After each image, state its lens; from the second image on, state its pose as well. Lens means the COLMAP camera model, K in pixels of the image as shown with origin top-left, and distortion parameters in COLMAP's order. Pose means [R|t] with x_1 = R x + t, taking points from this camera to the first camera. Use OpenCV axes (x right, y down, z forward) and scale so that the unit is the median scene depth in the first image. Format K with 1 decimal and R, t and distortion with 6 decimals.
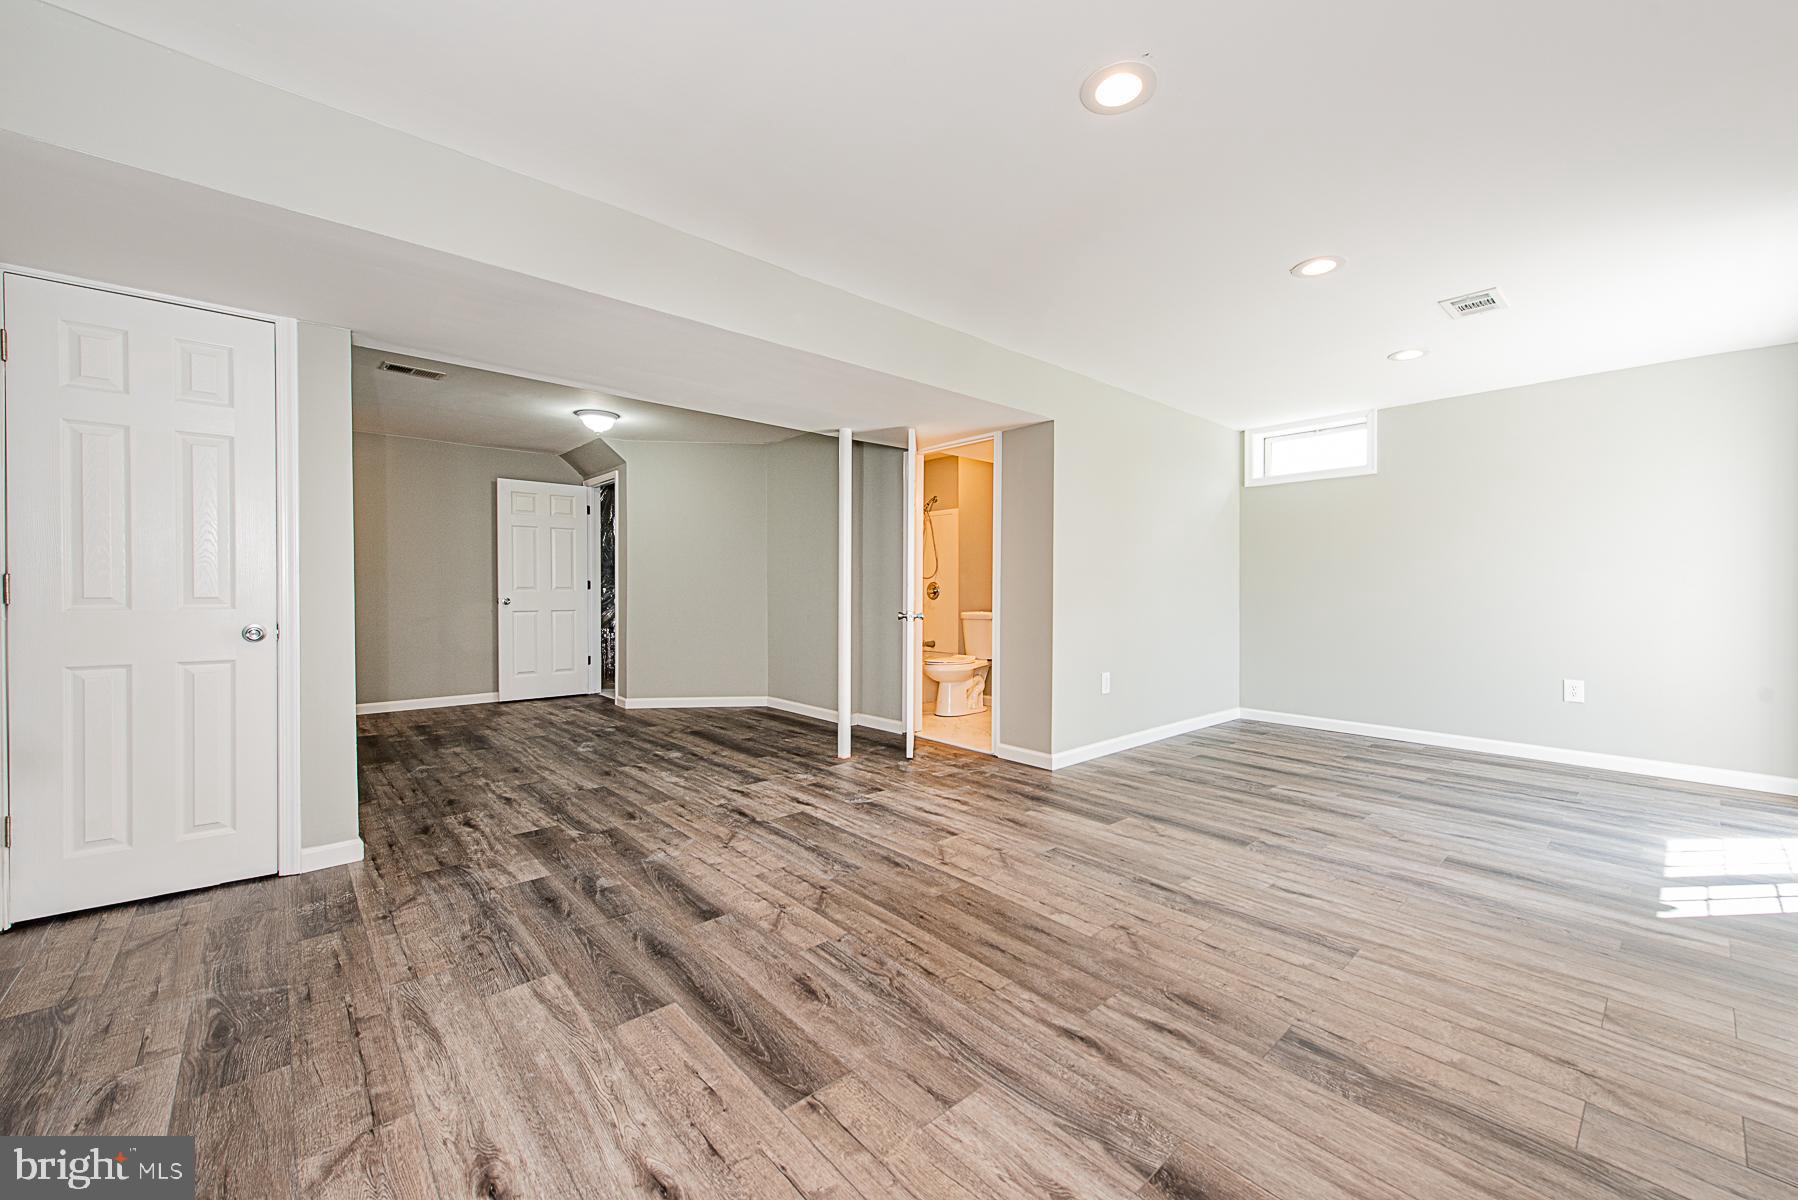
lens RADIAL K [[705.0, 0, 906.0], [0, 705.0, 600.5], [0, 0, 1]] dist [0.020106, -0.006135]
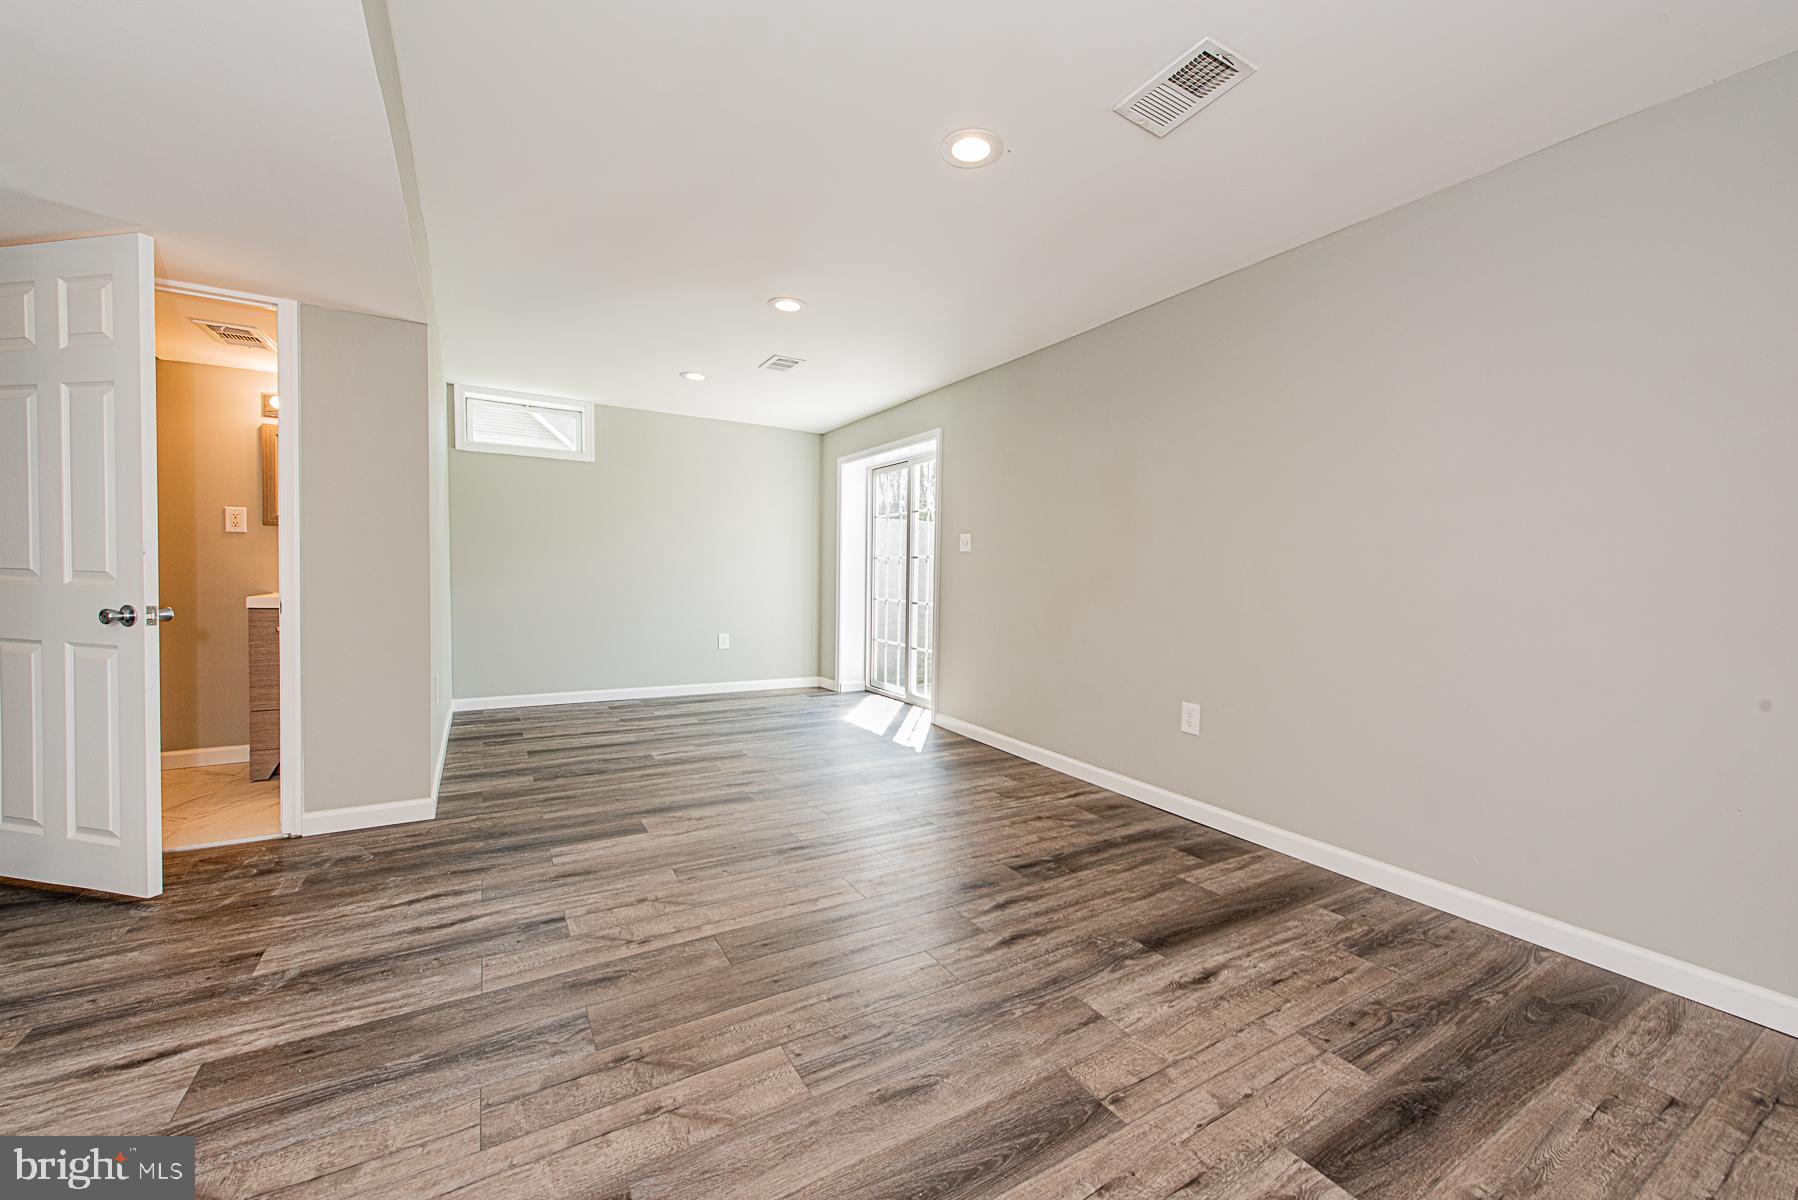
lens RADIAL K [[705.0, 0, 906.0], [0, 705.0, 600.5], [0, 0, 1]] dist [0.020106, -0.006135]
pose [[0.184577, -0.035766, 0.982167, -0.539610], [-0.002344, 0.999319, 0.036831, -0.011543], [-0.982815, -0.009101, 0.184367, 0.526624]]
